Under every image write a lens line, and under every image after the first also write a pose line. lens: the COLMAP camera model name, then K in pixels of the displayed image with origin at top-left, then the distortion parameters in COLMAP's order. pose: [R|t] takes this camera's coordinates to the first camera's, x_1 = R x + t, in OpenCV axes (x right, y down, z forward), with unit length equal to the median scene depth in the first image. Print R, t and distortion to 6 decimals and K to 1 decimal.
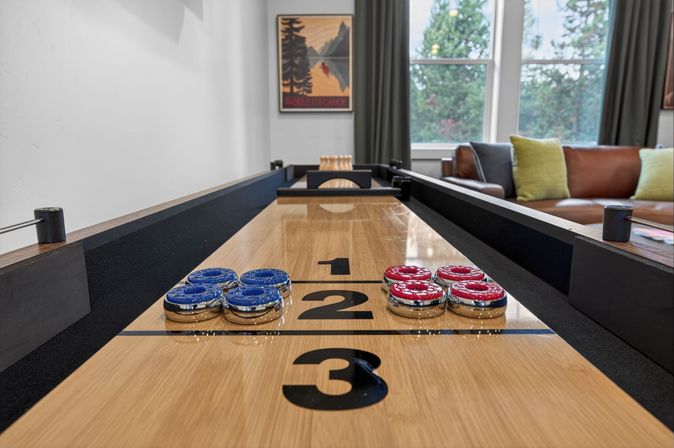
lens RADIAL K [[452.0, 0, 336.4], [0, 452.0, 225.0], [0, 0, 1]] dist [-0.002032, -0.000163]
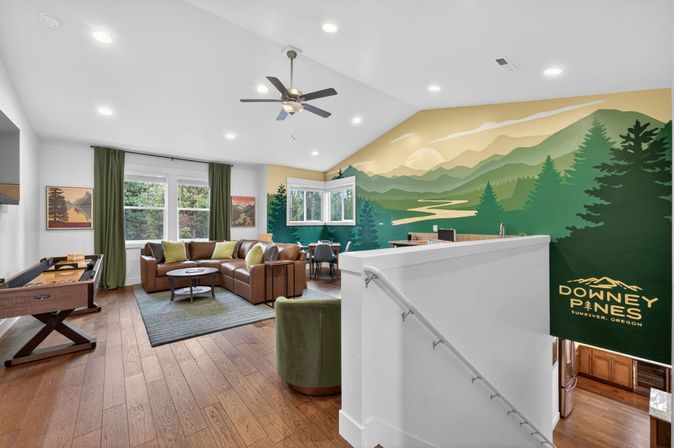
lens RADIAL K [[269.3, 0, 338.4], [0, 269.3, 227.3], [0, 0, 1]] dist [0.003085, 0.000309]
pose [[0.768066, 0.001762, 0.640368, 0.116540], [0.096846, 0.988175, -0.118877, 0.025956], [-0.633005, 0.153323, 0.758813, -0.850183]]
